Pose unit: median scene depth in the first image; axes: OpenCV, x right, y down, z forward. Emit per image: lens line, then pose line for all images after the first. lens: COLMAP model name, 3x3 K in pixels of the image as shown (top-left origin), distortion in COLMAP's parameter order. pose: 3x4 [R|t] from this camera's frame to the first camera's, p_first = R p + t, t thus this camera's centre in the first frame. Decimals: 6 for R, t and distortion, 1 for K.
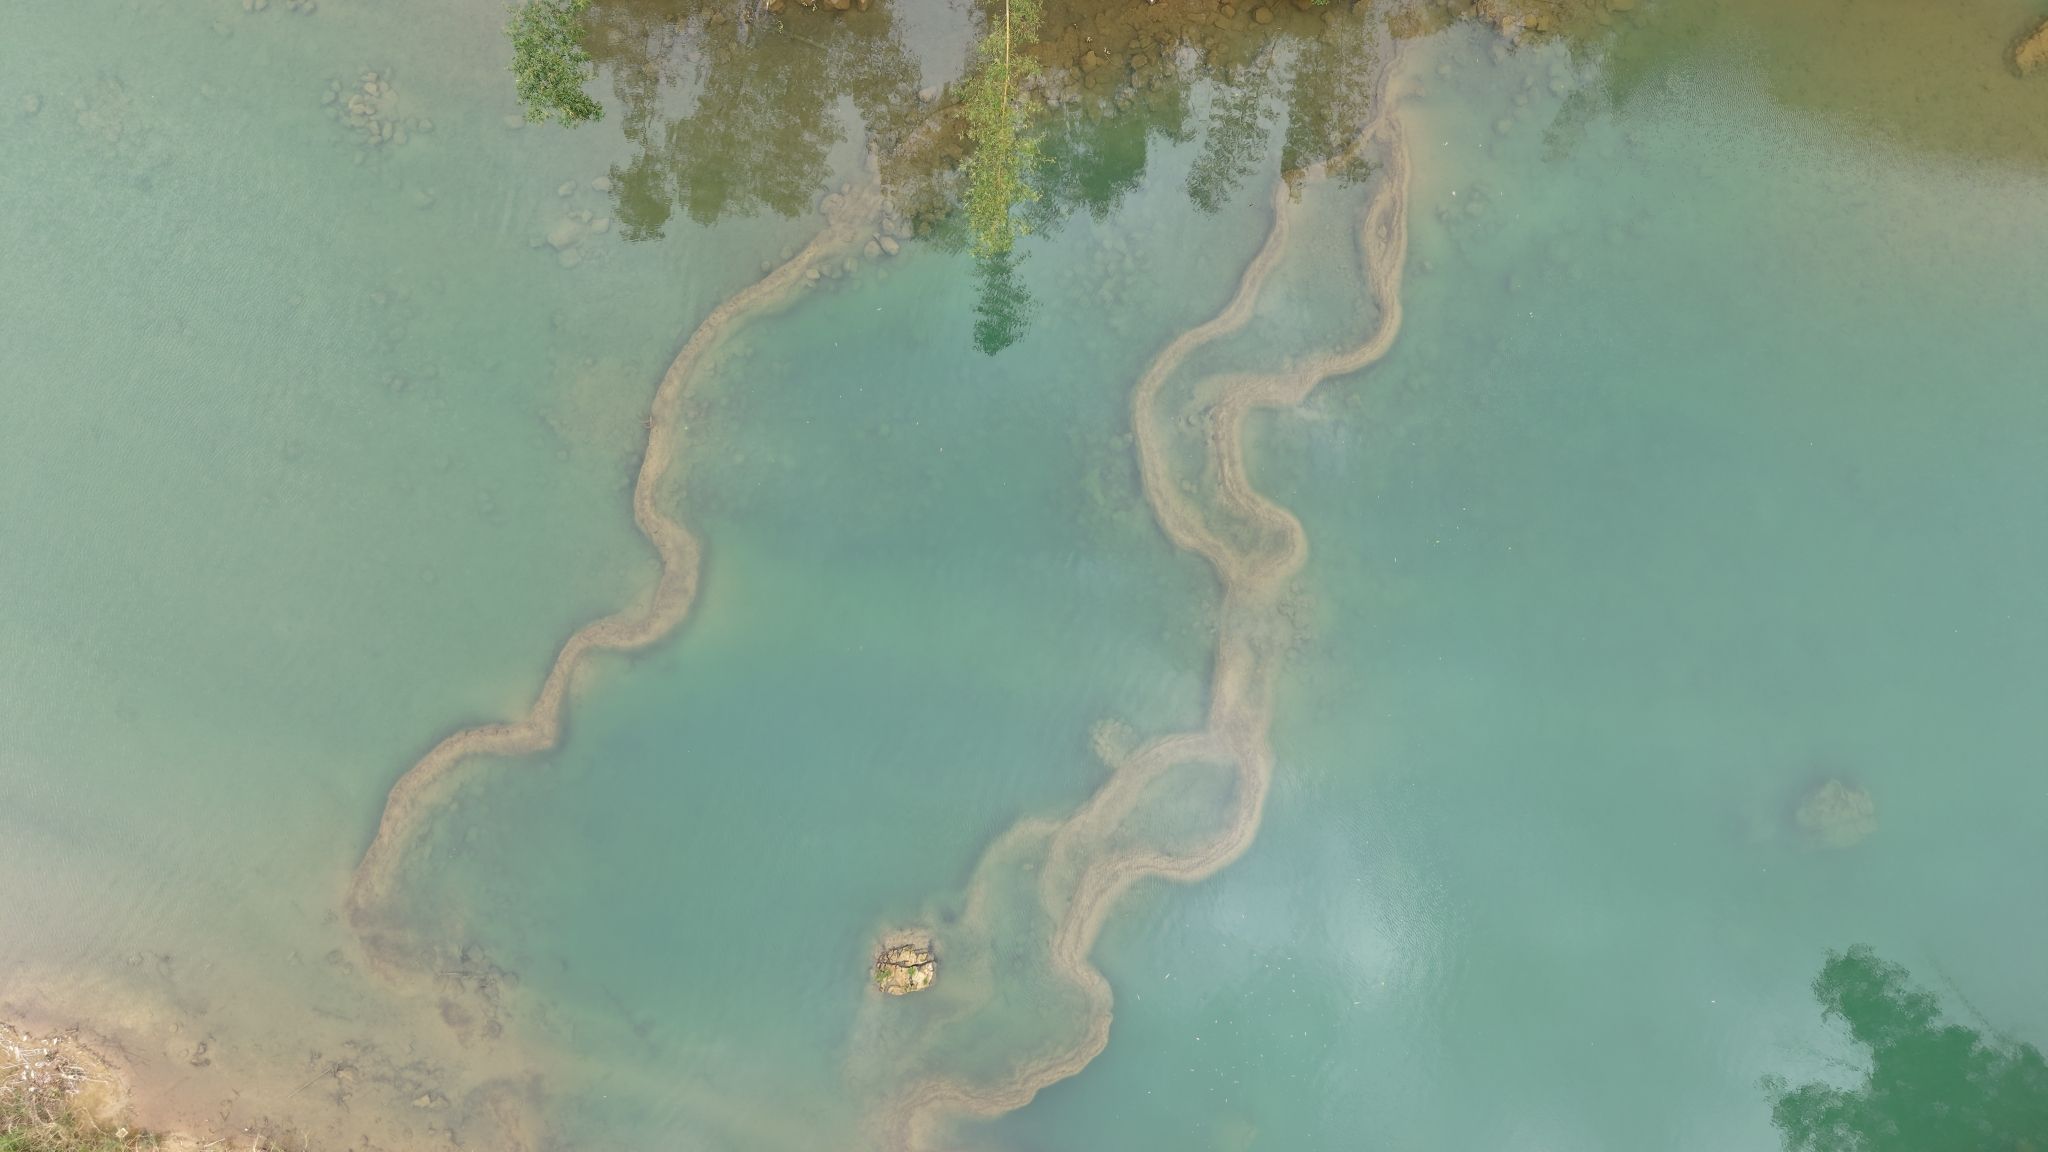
lens RADIAL K [[1414.4, 0, 1017.2], [0, 1414.4, 579.0], [0, 0, 1]] dist [0.057396, -0.013537]
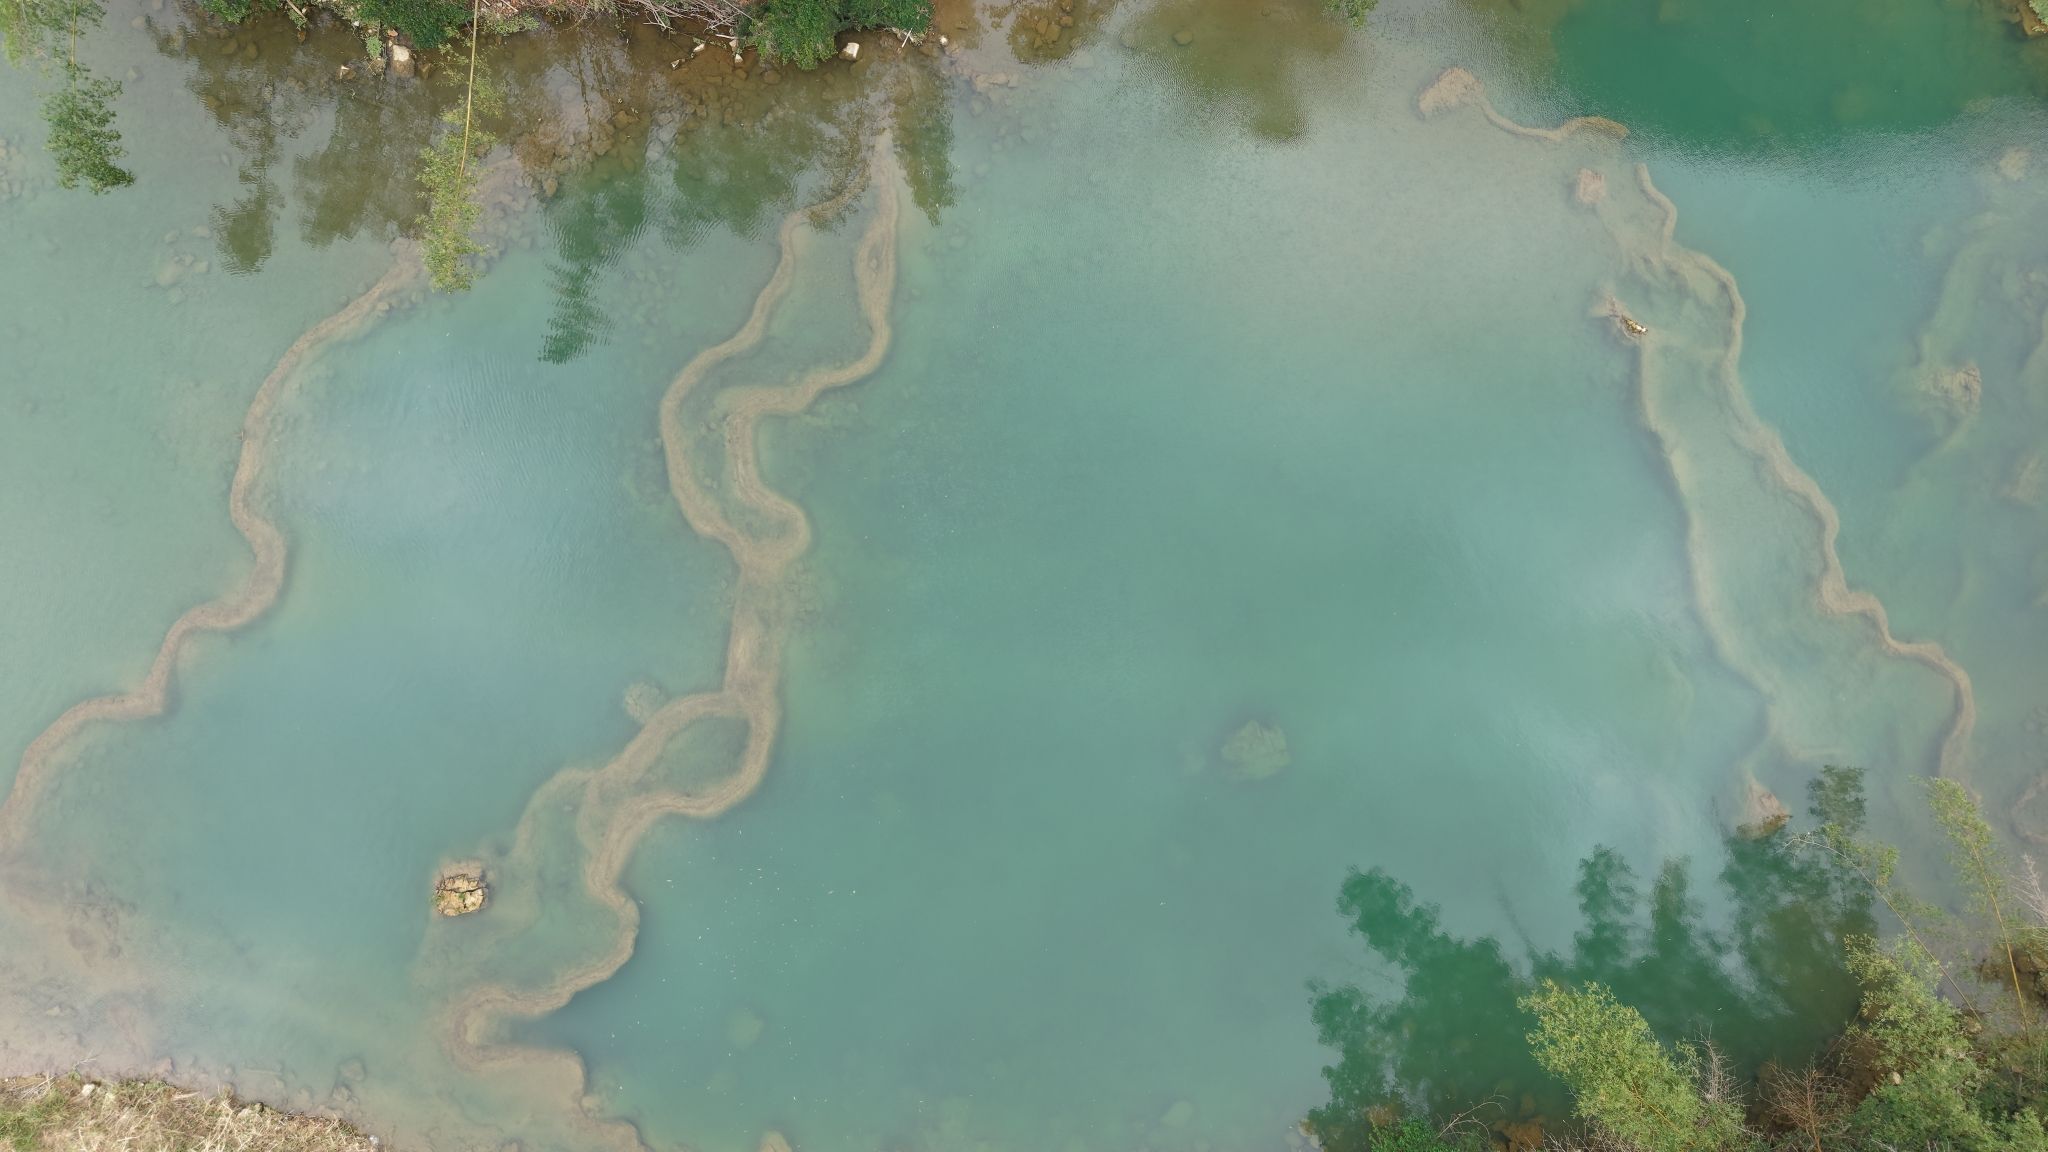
lens RADIAL K [[1414.4, 0, 1027.9], [0, 1414.4, 583.4], [0, 0, 1]] dist [0.057396, -0.013537]
pose [[0.999635, -0.016852, -0.021095, 0.411517], [0.017282, 0.999643, 0.020379, -0.001552], [0.020744, -0.020736, 0.999570, -0.174003]]
